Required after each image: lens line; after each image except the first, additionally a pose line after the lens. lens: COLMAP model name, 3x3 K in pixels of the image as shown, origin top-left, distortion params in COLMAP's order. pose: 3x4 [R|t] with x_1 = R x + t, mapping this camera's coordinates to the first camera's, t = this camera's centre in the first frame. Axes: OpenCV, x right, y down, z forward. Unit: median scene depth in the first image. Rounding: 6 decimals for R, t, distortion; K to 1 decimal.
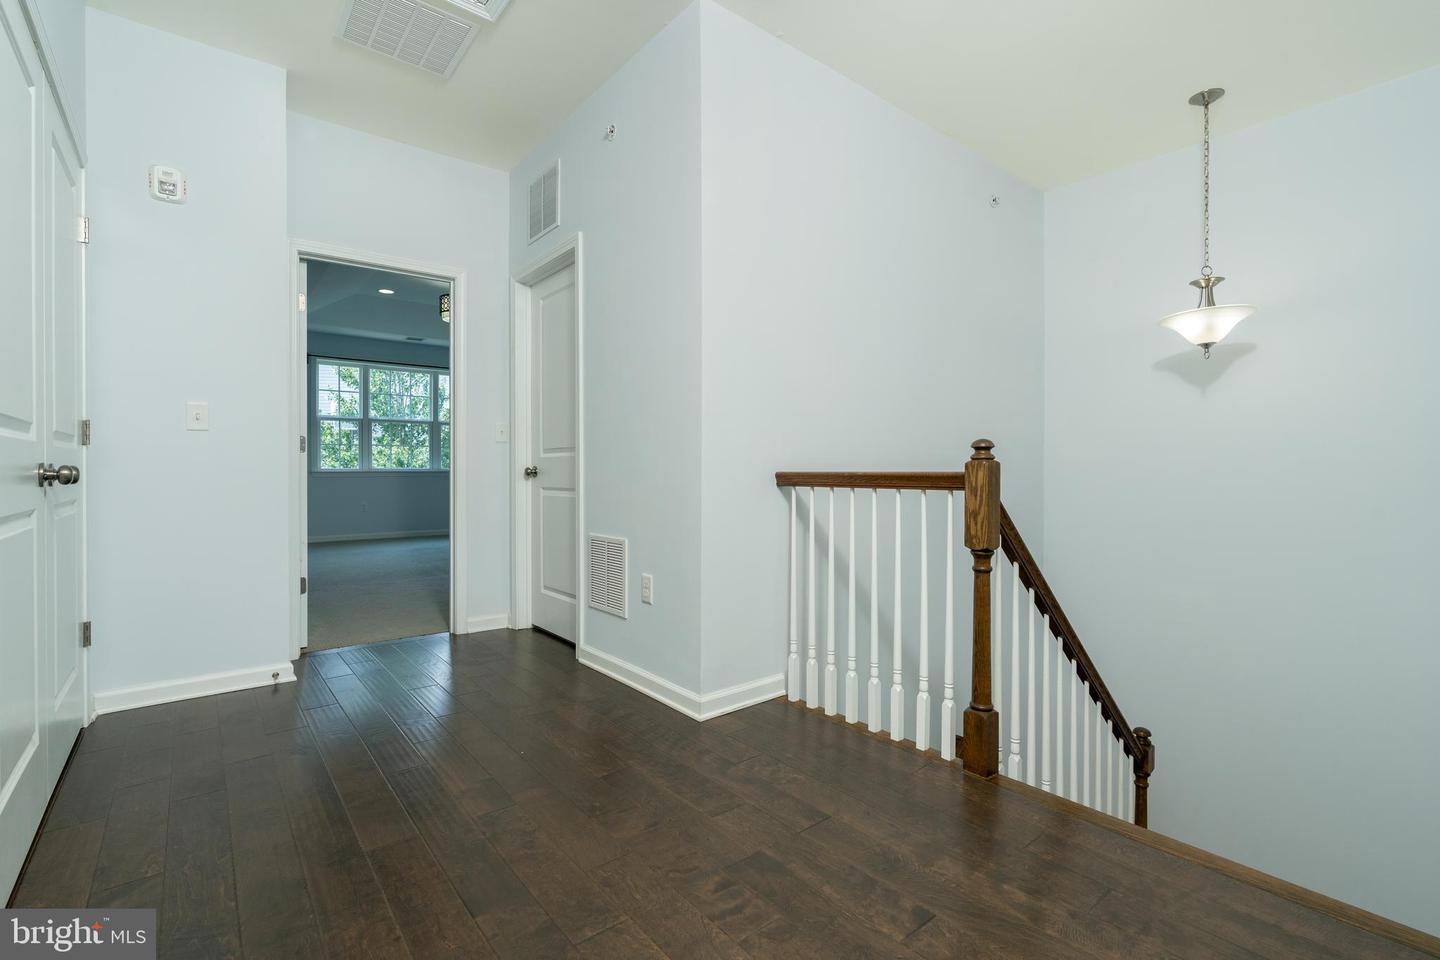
lens RADIAL K [[651.4, 0, 719.0], [0, 651.4, 460.8], [0, 0, 1]] dist [-0.000230, 0.000075]
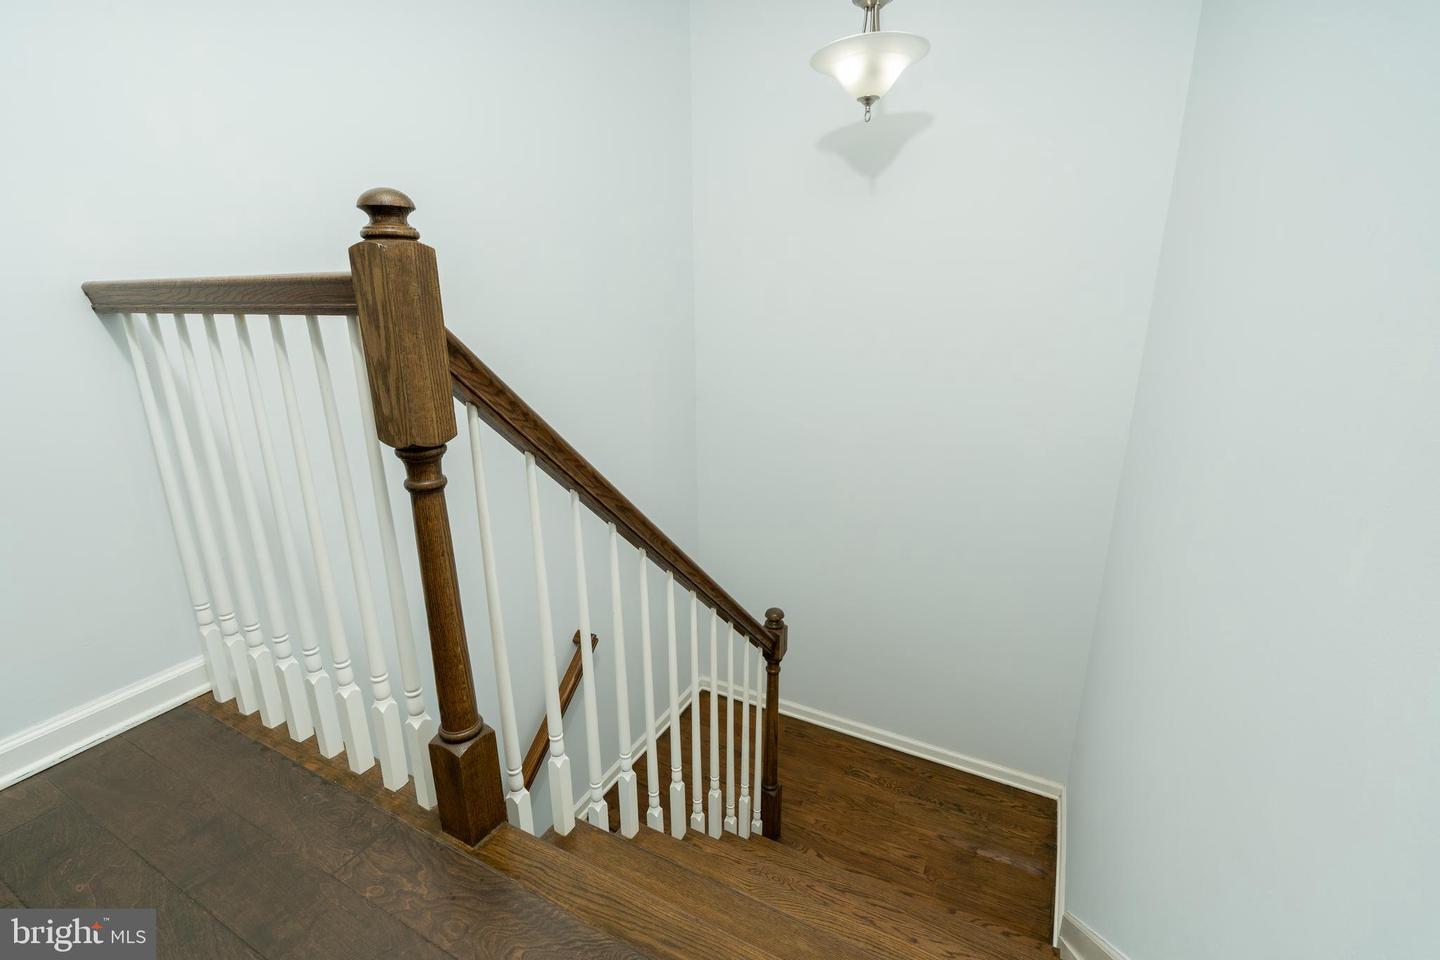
lens RADIAL K [[651.4, 0, 719.0], [0, 651.4, 460.8], [0, 0, 1]] dist [-0.000230, 0.000075]
pose [[0.918292, -0.105864, 0.381487, 0.416368], [0.003346, 0.965627, 0.259909, 0.026956], [-0.395889, -0.237396, 0.887082, 0.494113]]
